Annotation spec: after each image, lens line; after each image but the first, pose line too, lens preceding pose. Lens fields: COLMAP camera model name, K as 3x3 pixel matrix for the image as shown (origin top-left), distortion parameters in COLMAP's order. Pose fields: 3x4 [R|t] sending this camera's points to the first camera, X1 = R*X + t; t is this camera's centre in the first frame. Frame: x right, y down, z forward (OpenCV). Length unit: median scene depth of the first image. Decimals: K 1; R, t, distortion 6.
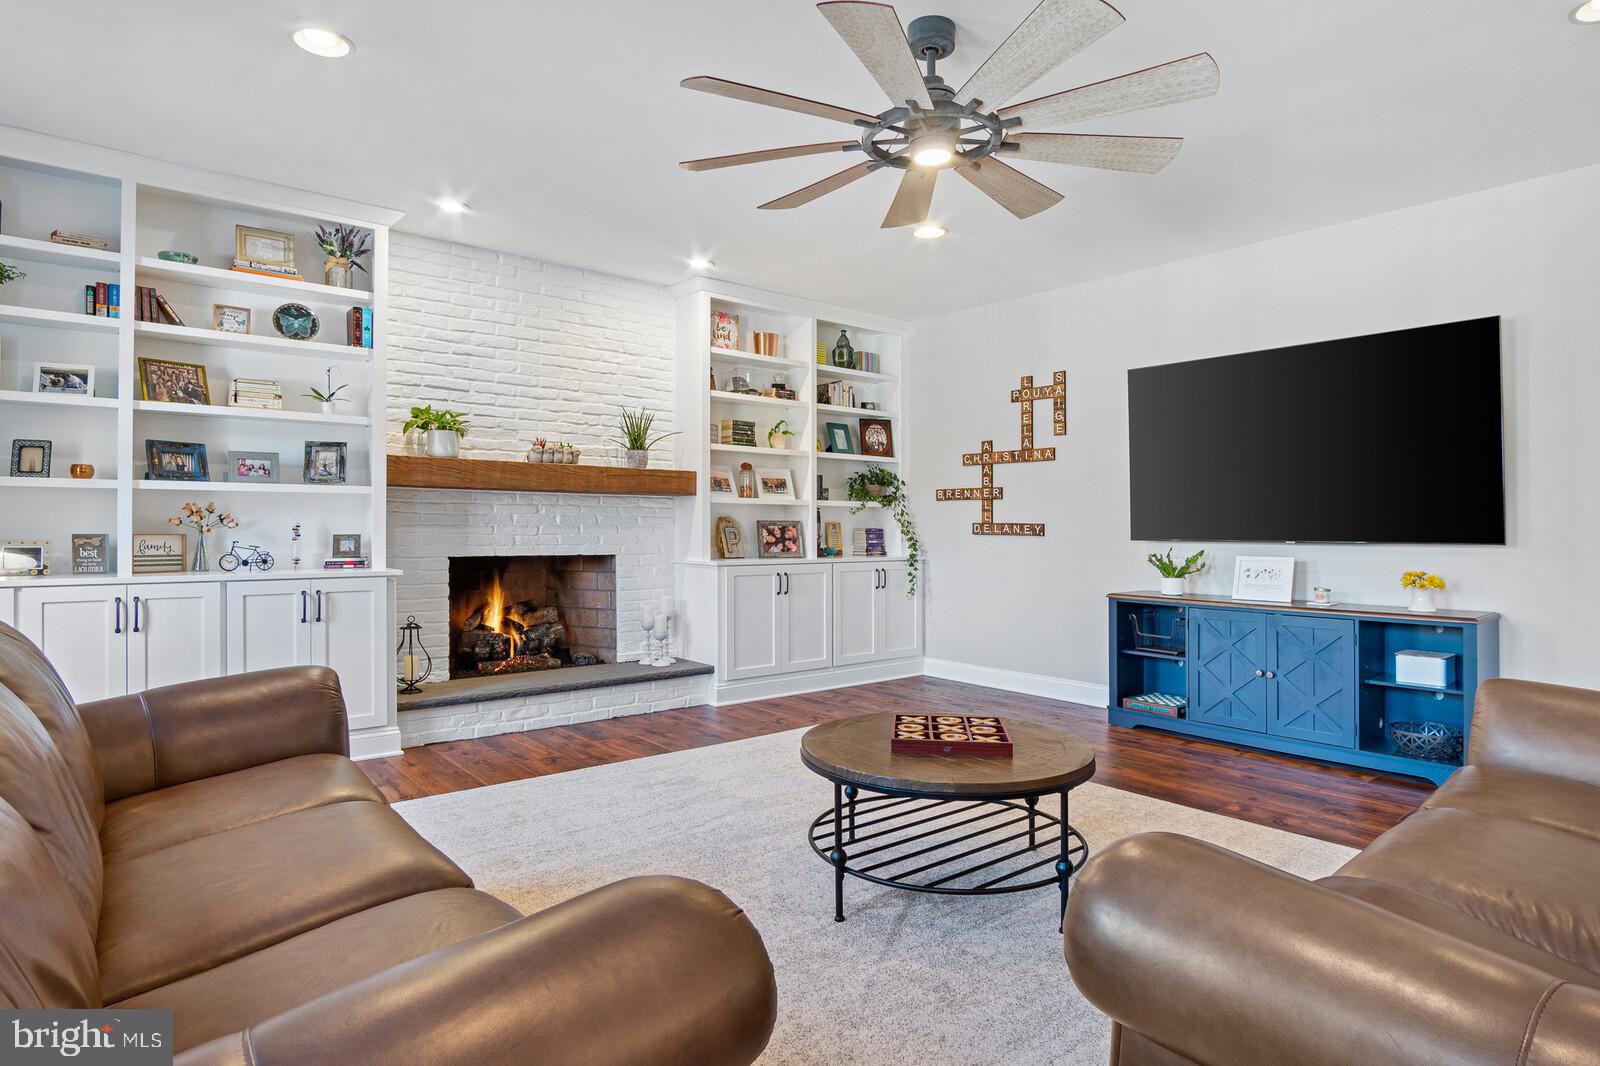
lens RADIAL K [[868.2, 0, 779.4], [0, 868.2, 515.6], [0, 0, 1]] dist [-0.027376, 0.010598]
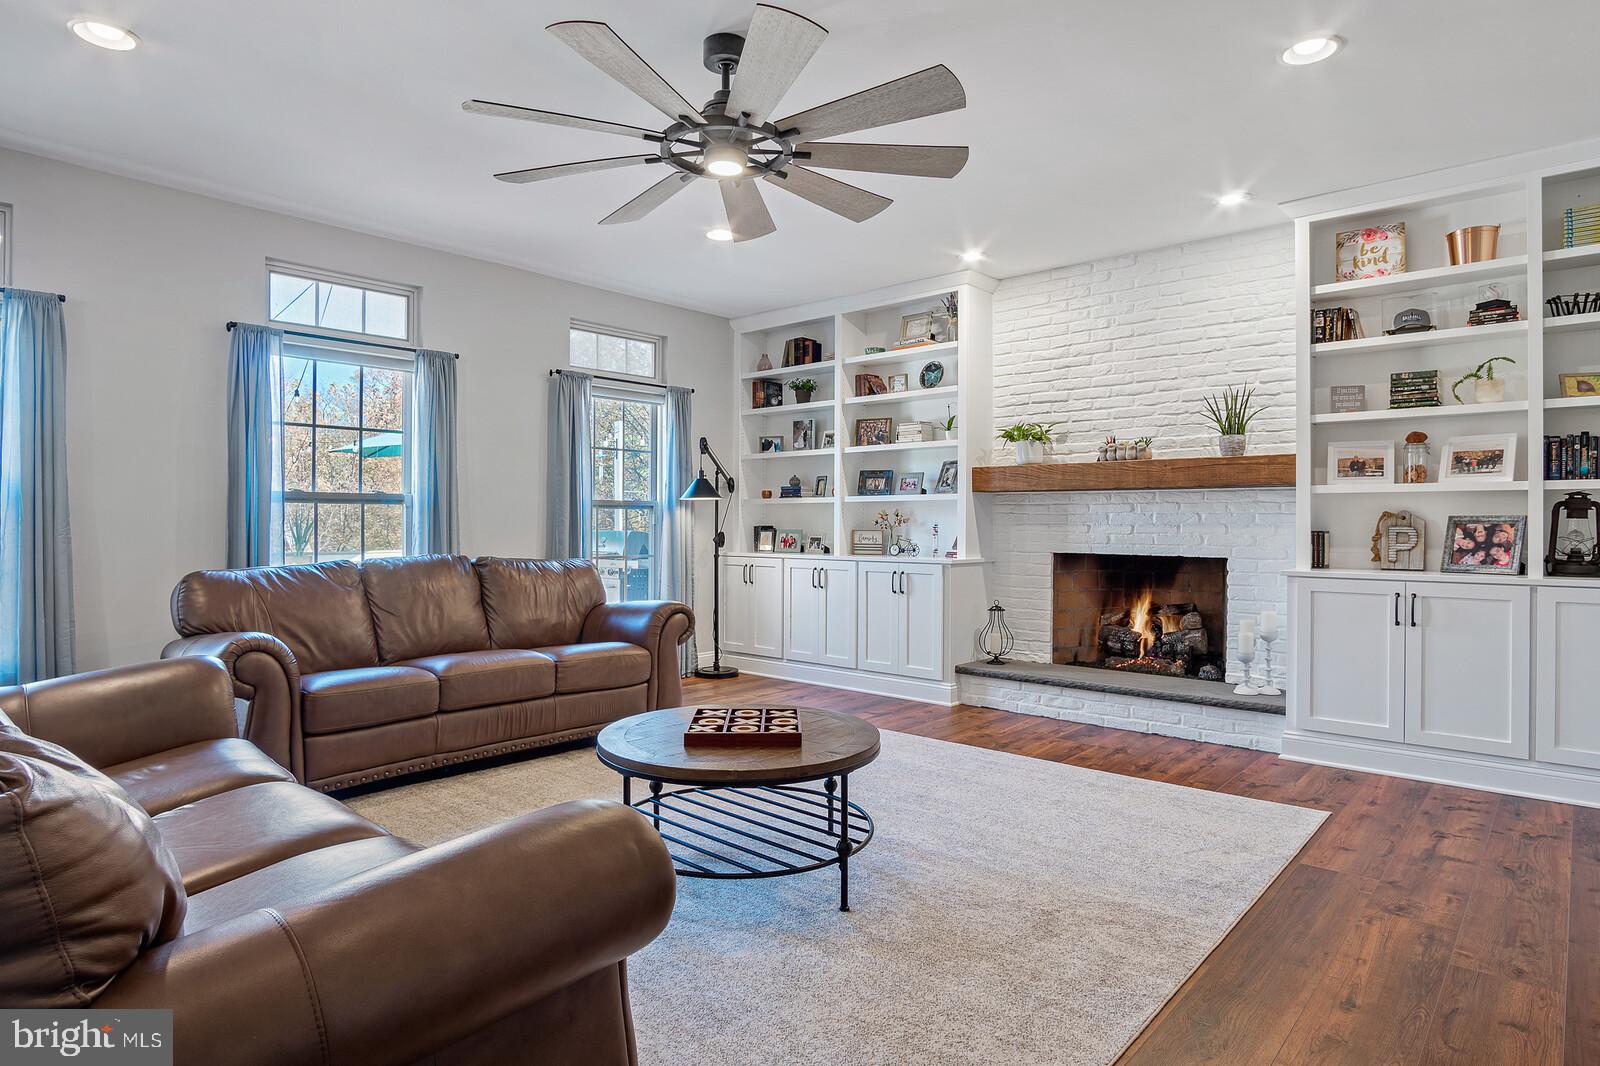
lens RADIAL K [[880.5, 0, 811.7], [0, 880.5, 525.1], [0, 0, 1]] dist [-0.037843, 0.011743]
pose [[0.173864, -0.003754, -0.984763, 0.606526], [0.009365, 0.999954, -0.002159, 0.010544], [0.984725, -0.008847, 0.173891, 0.447612]]
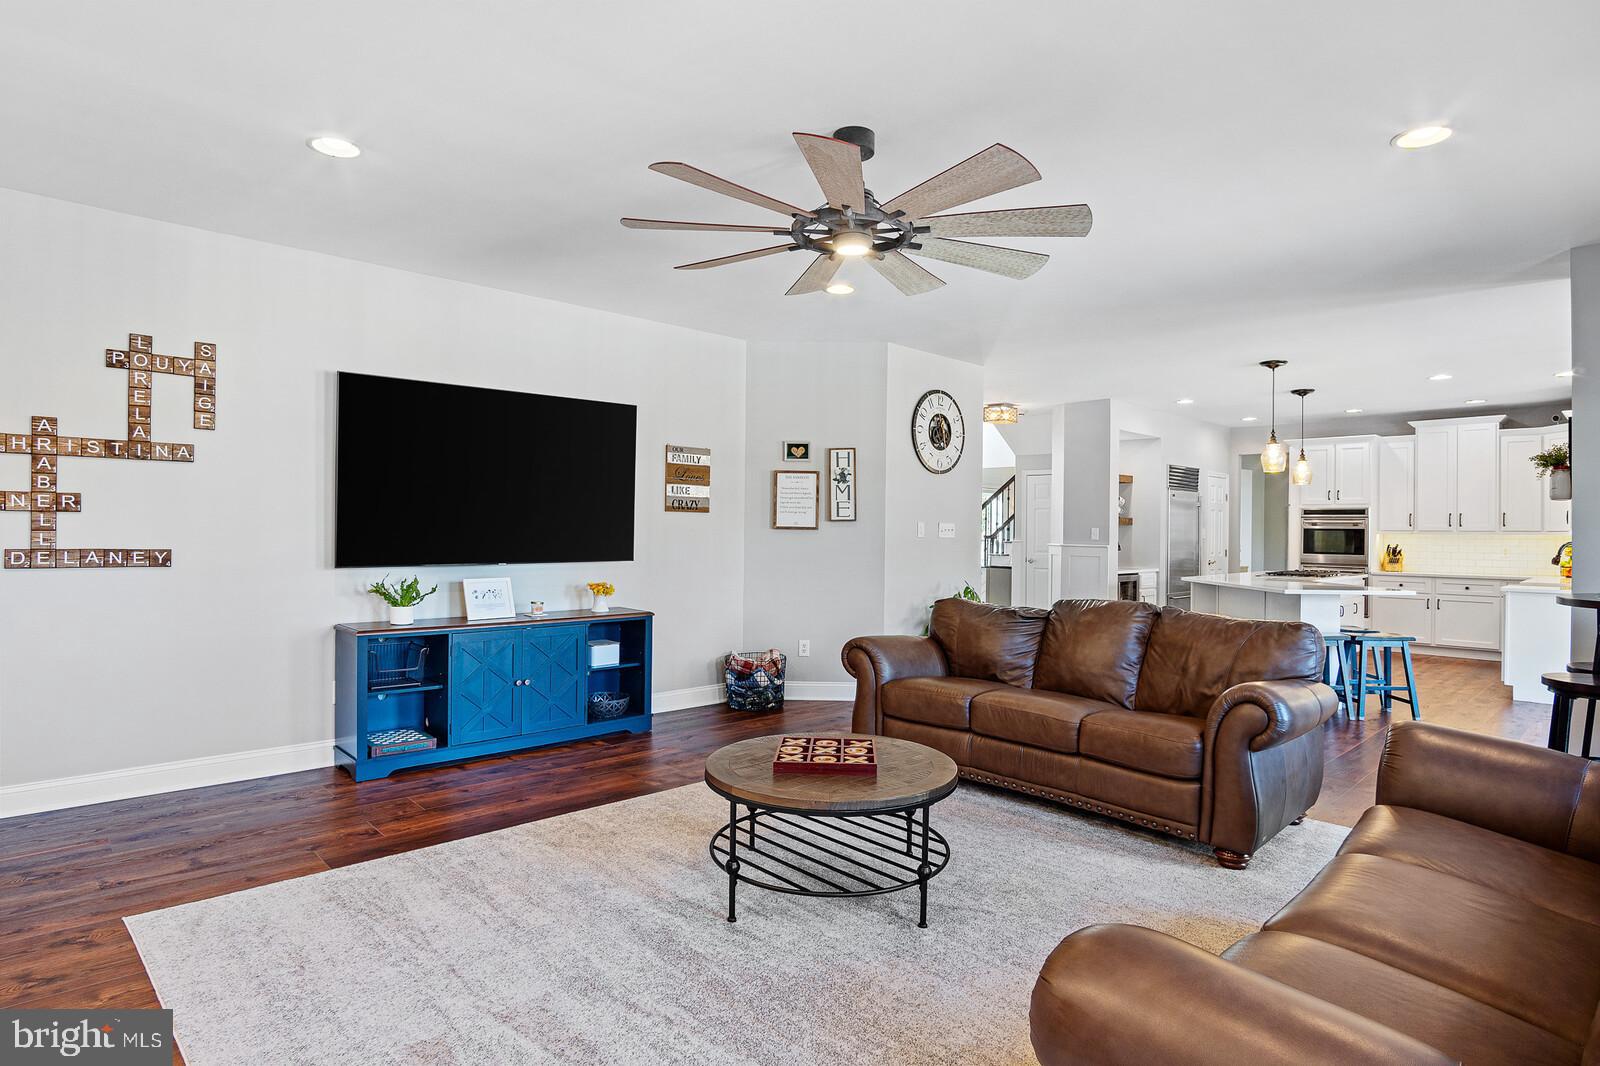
lens RADIAL K [[880.5, 0, 811.7], [0, 880.5, 525.1], [0, 0, 1]] dist [-0.037843, 0.011743]
pose [[-0.093064, -0.006347, 0.995640, -0.471690], [-0.026485, 0.999642, 0.003897, -0.028557], [-0.995308, -0.026007, -0.093198, 0.562884]]
